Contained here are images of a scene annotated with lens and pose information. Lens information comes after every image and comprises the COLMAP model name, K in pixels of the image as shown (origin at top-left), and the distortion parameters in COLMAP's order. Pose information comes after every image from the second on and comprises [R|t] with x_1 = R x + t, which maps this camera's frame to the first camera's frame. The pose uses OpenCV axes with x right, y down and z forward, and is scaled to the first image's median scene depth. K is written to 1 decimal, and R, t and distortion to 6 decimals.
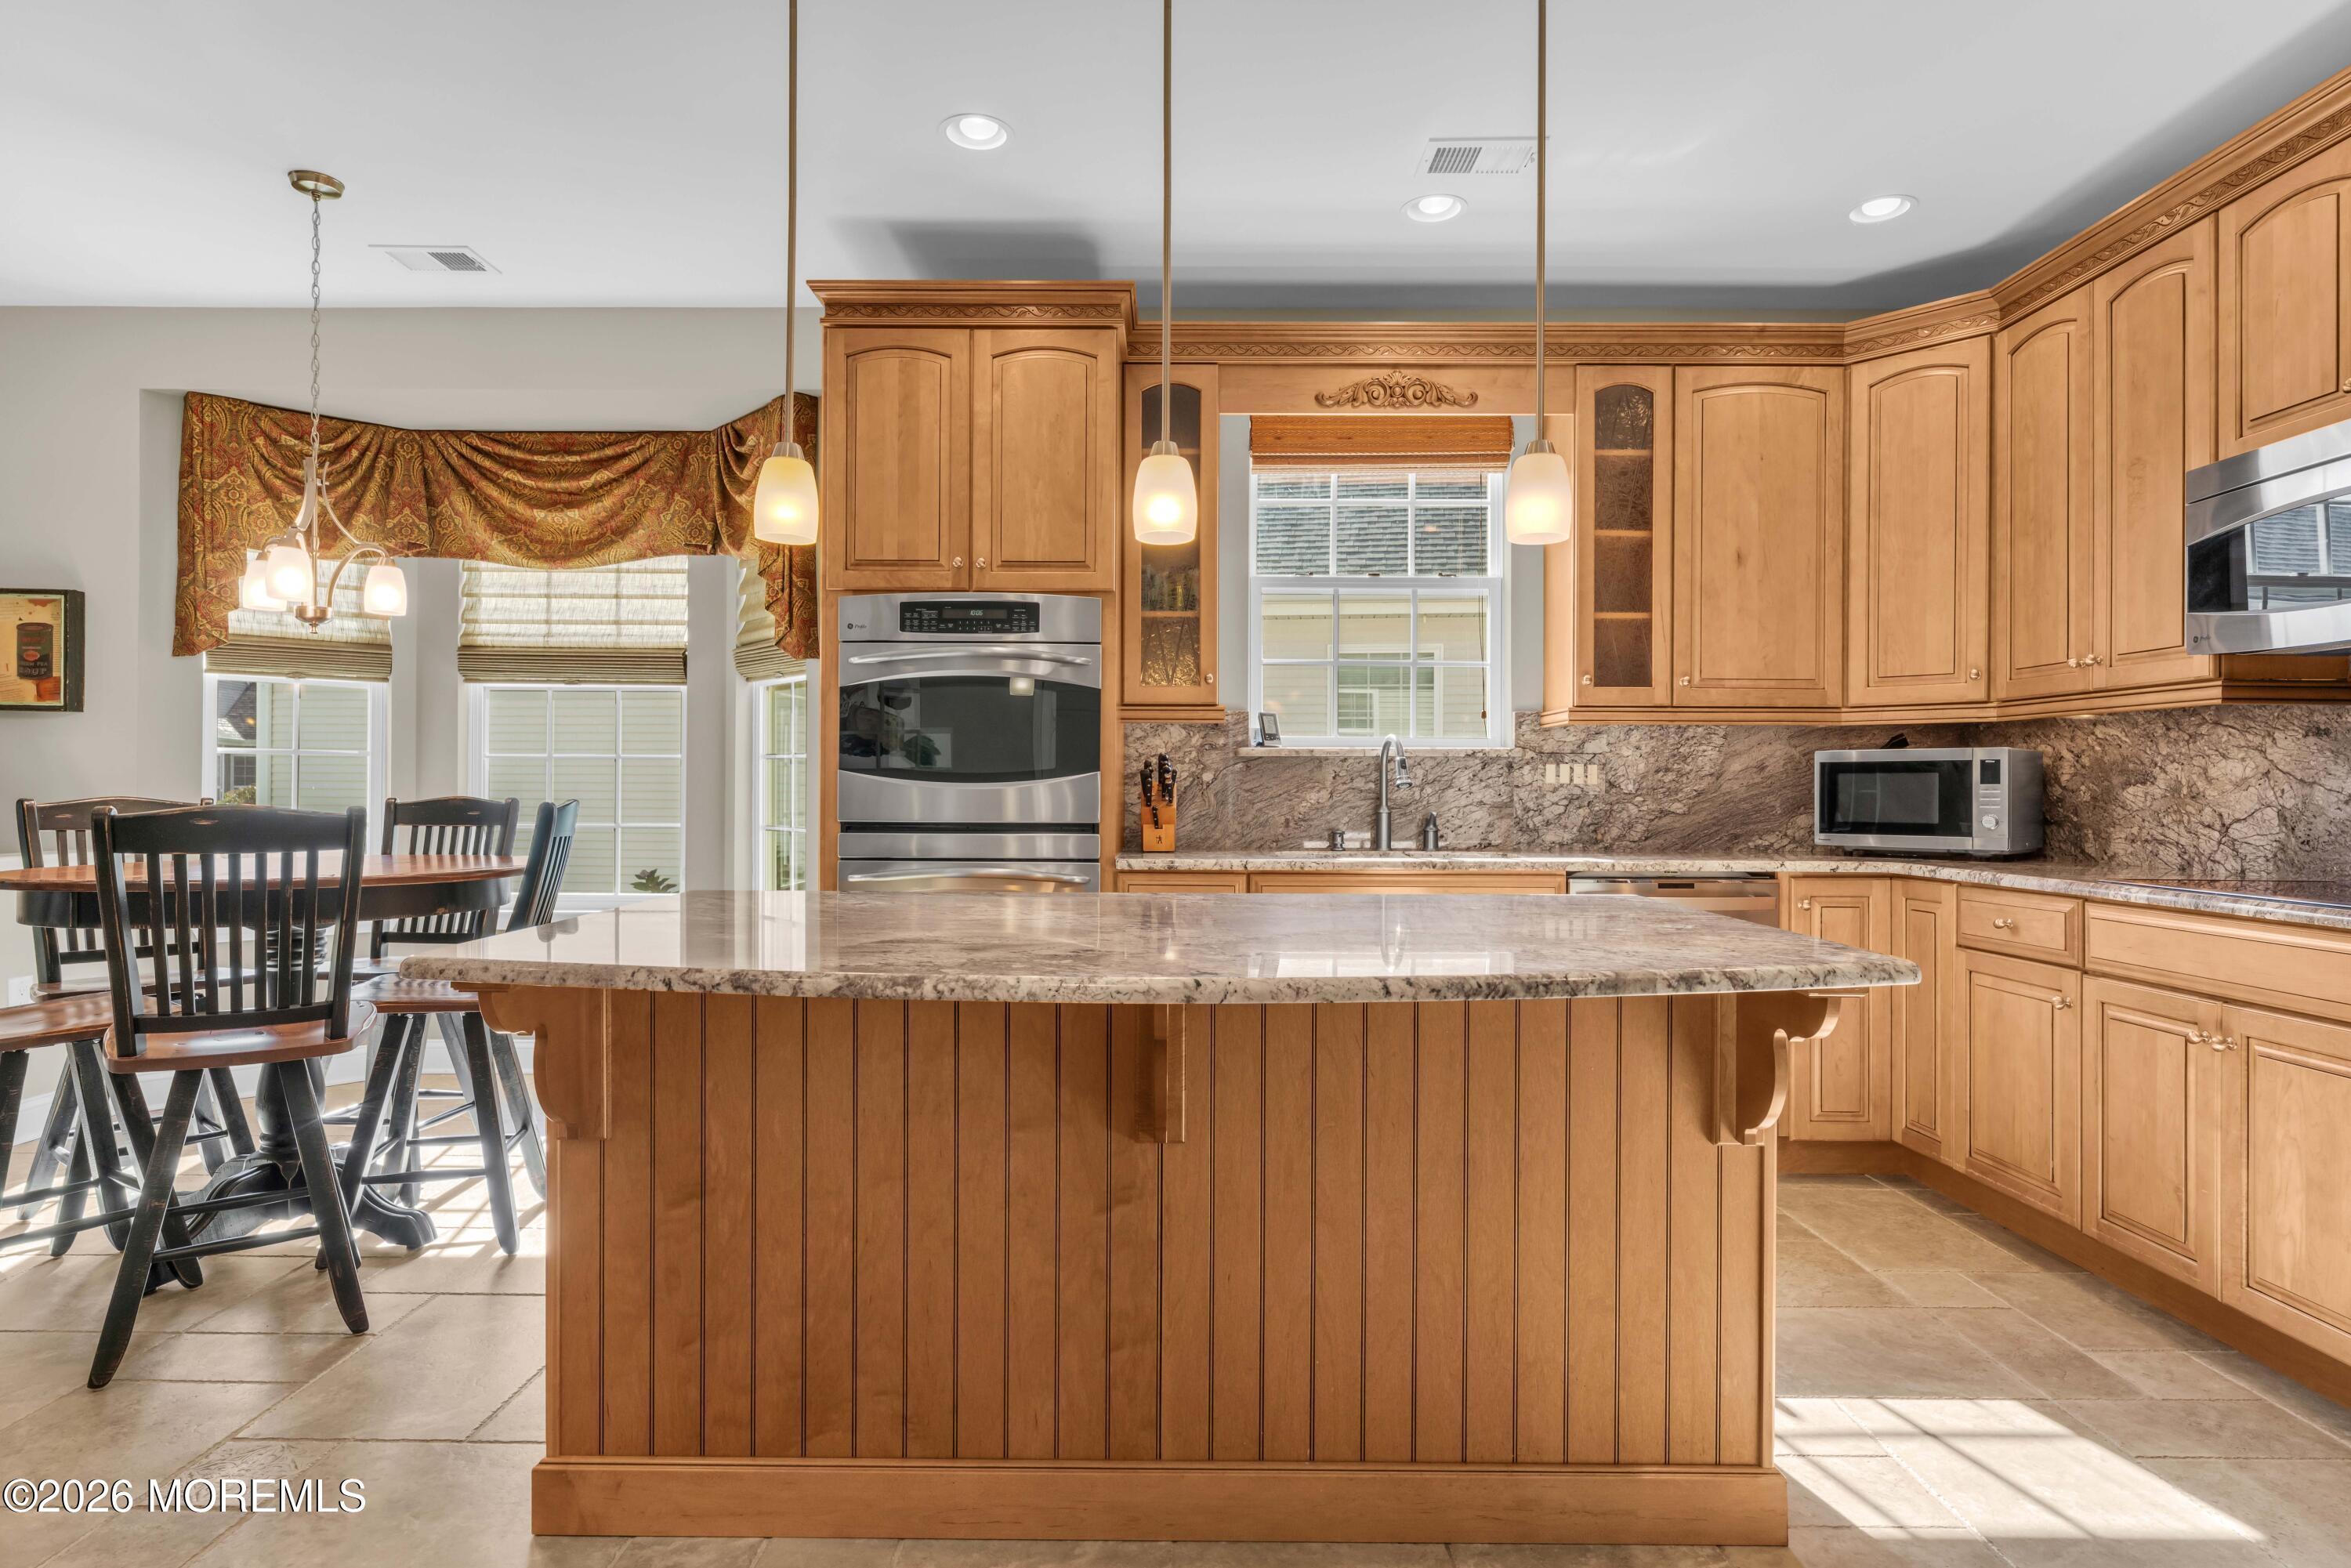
lens RADIAL K [[1243.9, 0, 1172.3], [0, 1243.9, 786.5], [0, 0, 1]] dist [-0.000301, -0.000873]
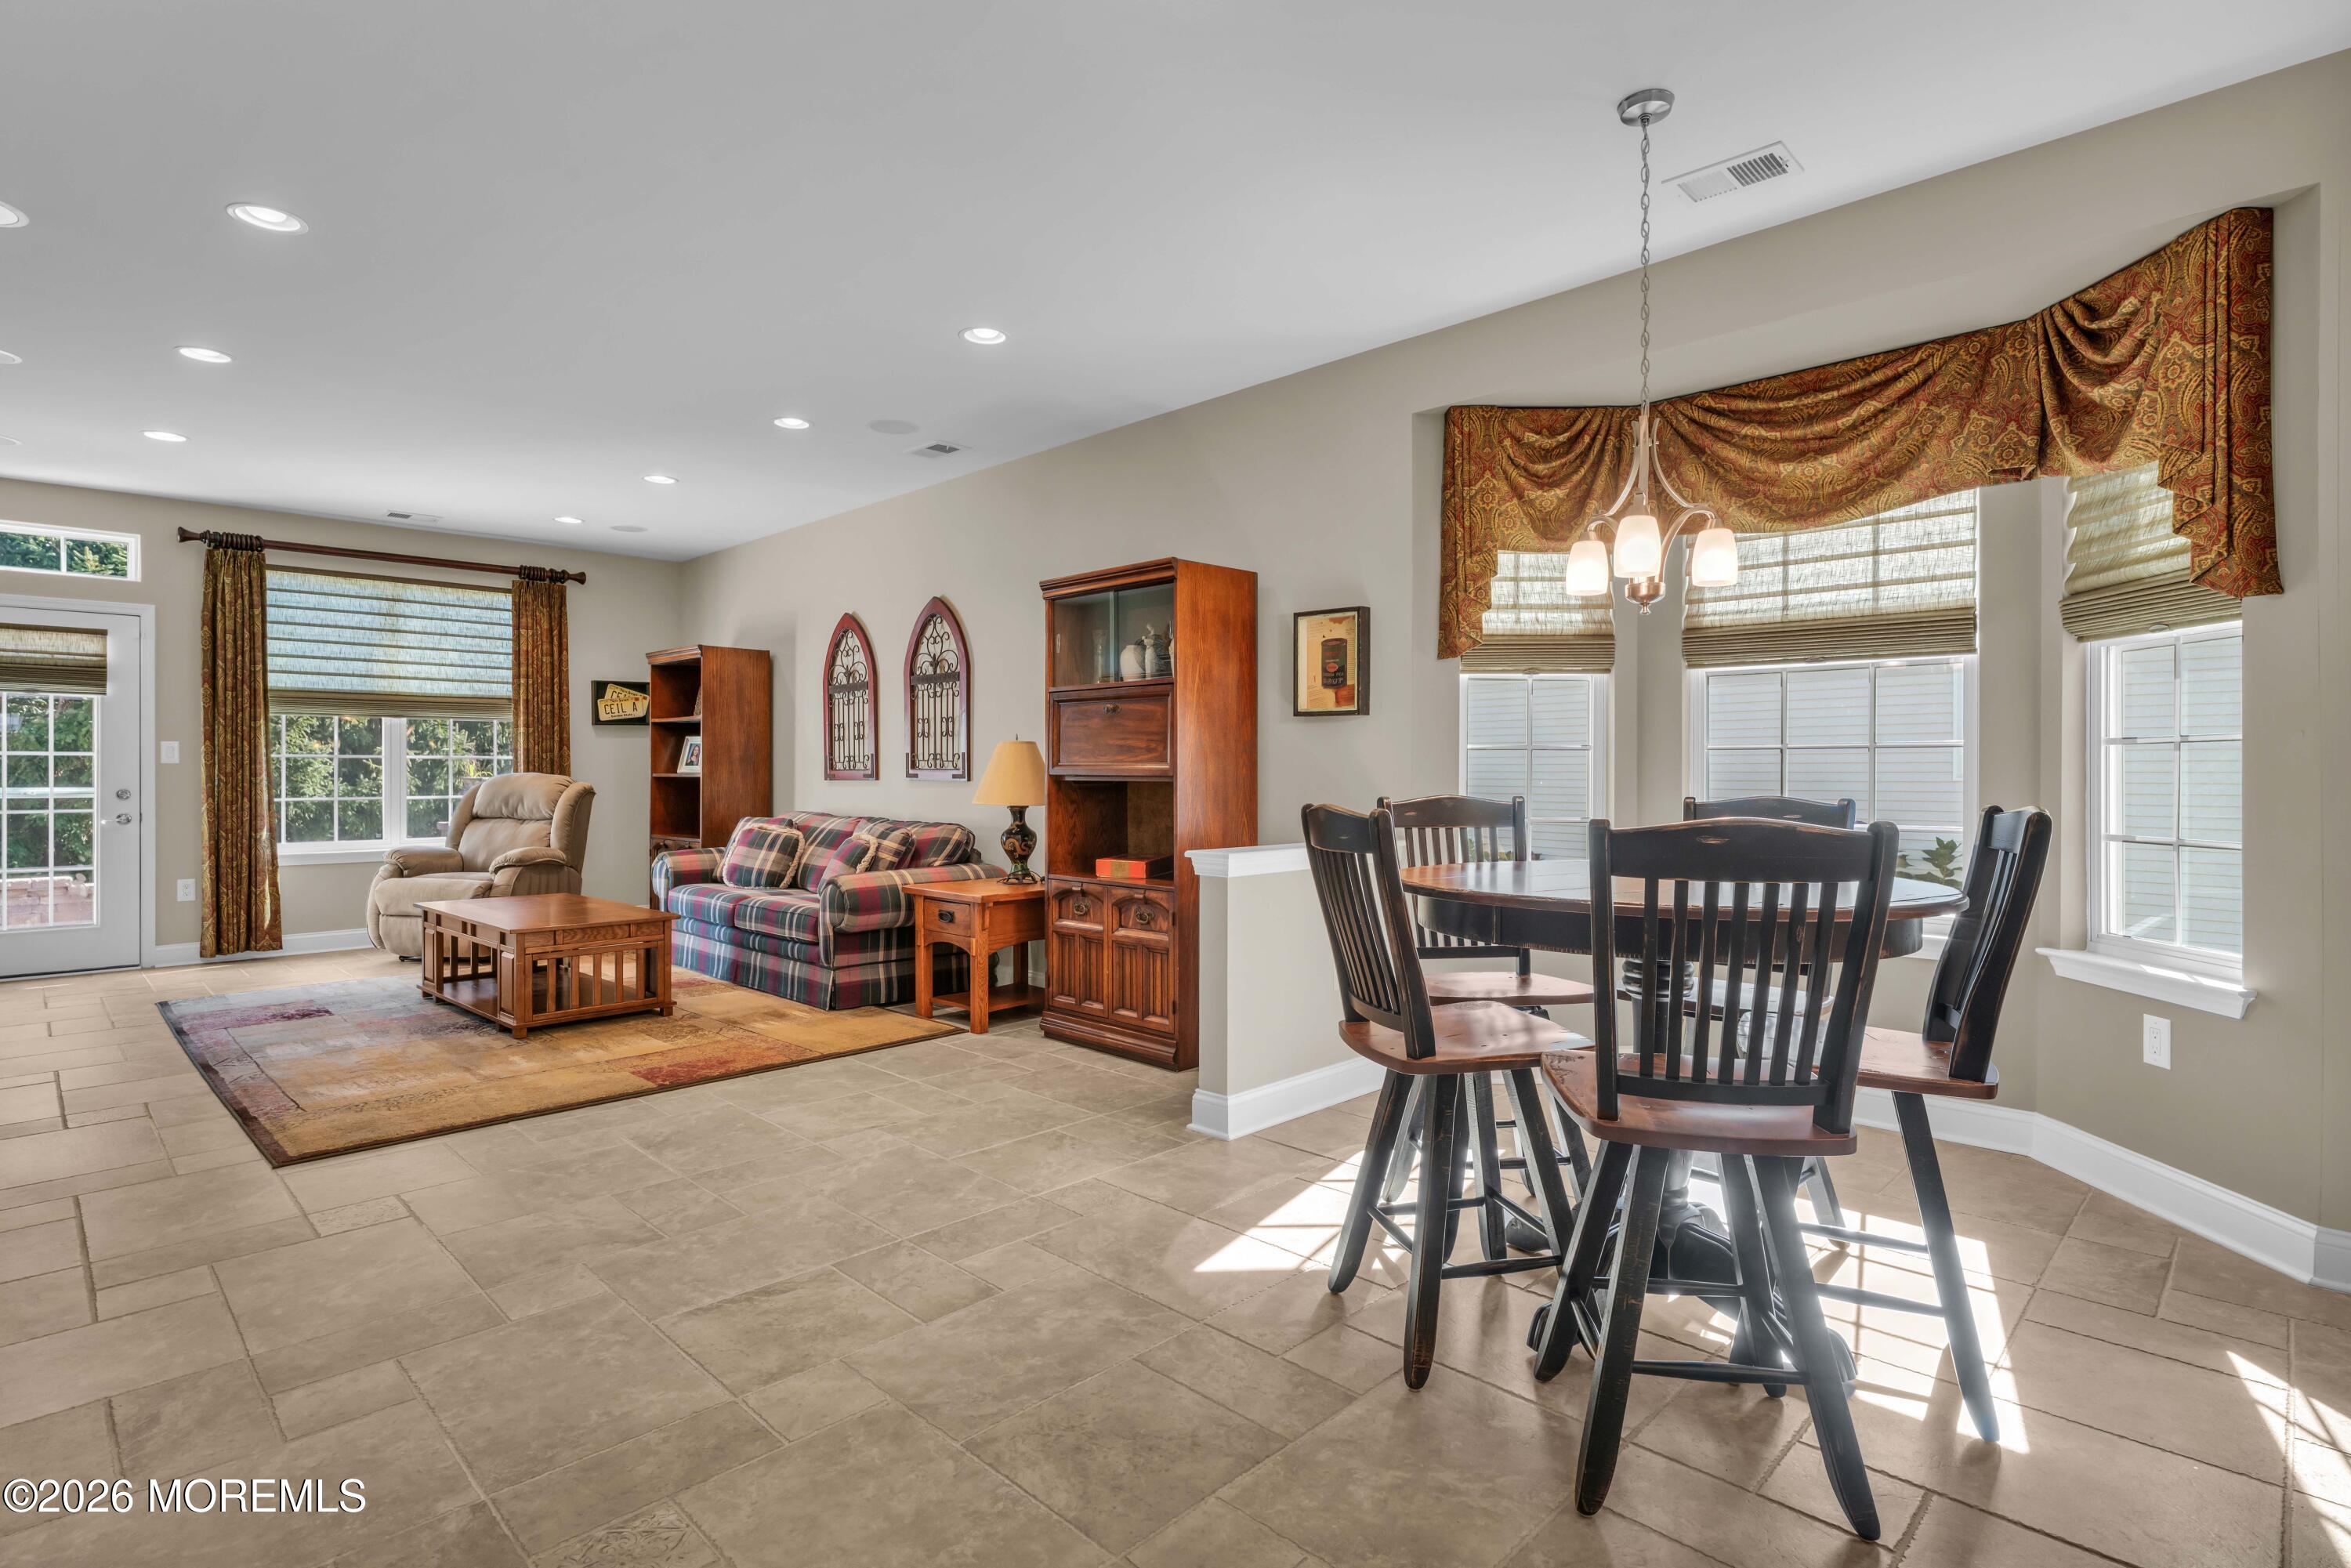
lens RADIAL K [[1150.7, 0, 1173.8], [0, 1150.7, 775.2], [0, 0, 1]] dist [-0.000845, -0.000588]
pose [[0.718409, -0.002634, -0.695616, -0.312744], [0.004219, 0.999991, 0.000571, -0.008167], [0.695608, -0.003345, 0.718414, 0.150171]]
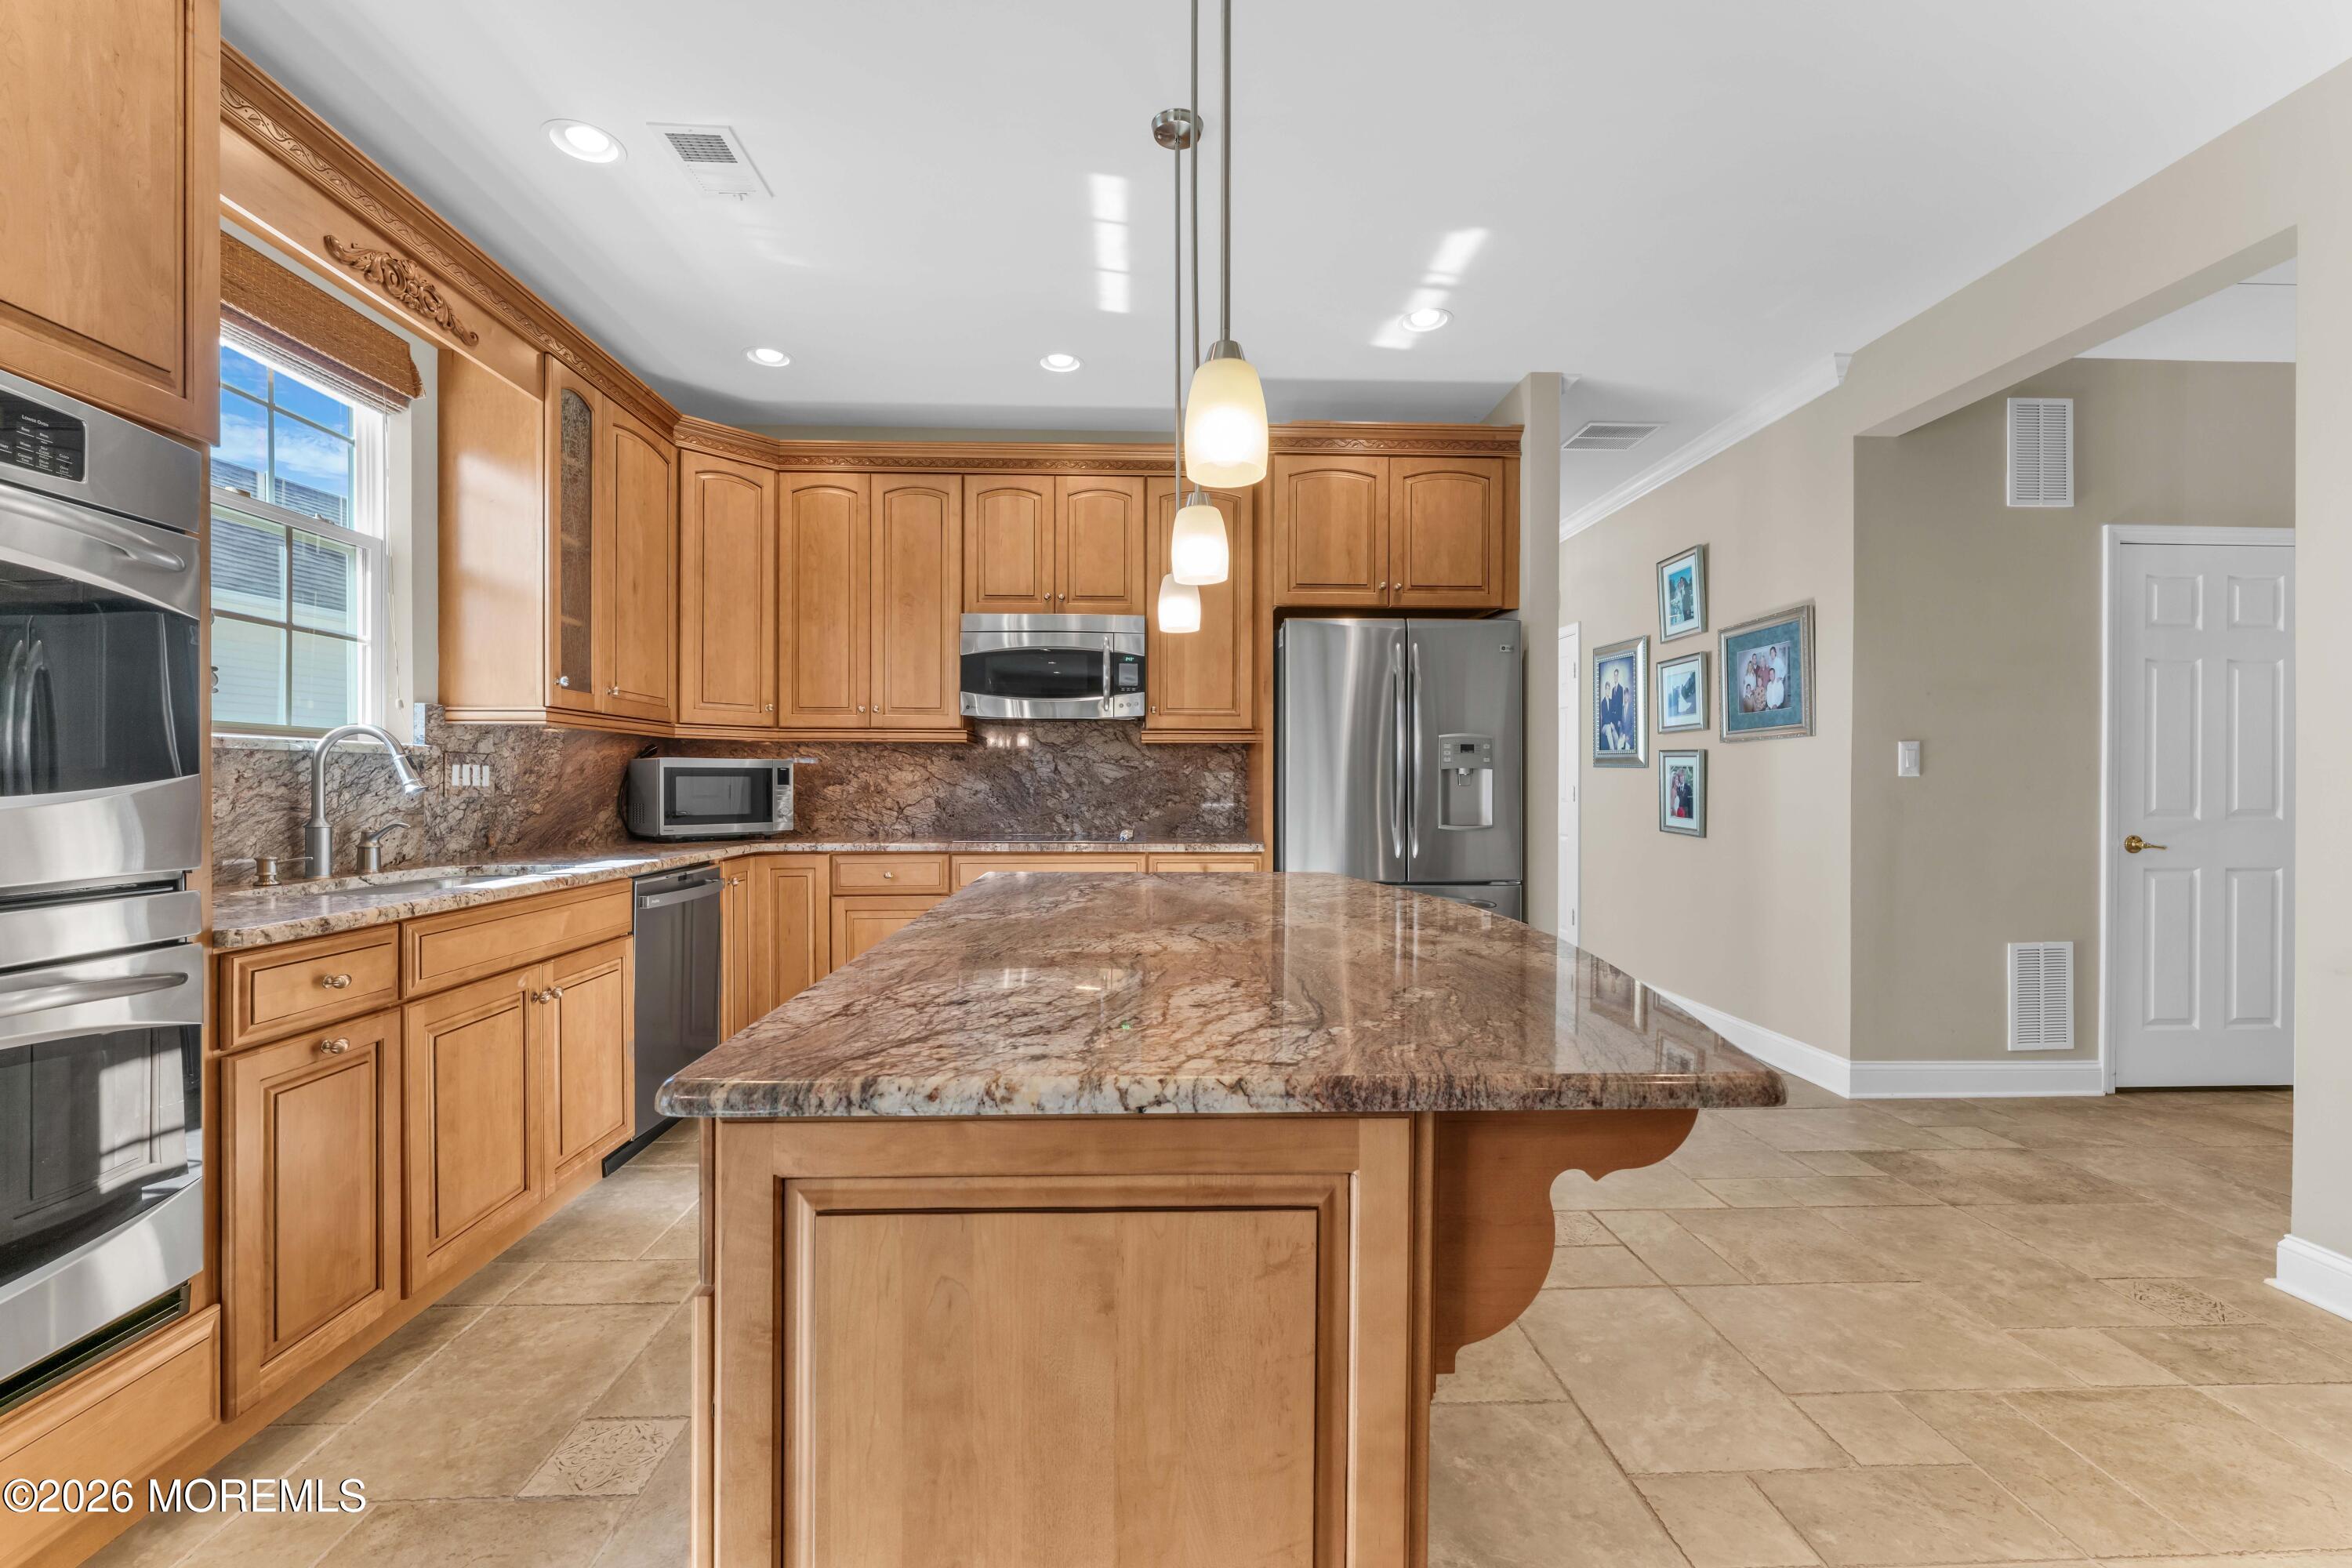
lens RADIAL K [[988.0, 0, 1169.7], [0, 988.0, 786.6], [0, 0, 1]] dist [-0.002741, -0.000268]
pose [[-0.043240, -0.008960, 0.999025, -0.466493], [-0.003156, 0.999956, 0.008832, -0.010591], [-0.999060, -0.002771, -0.043266, 0.552366]]
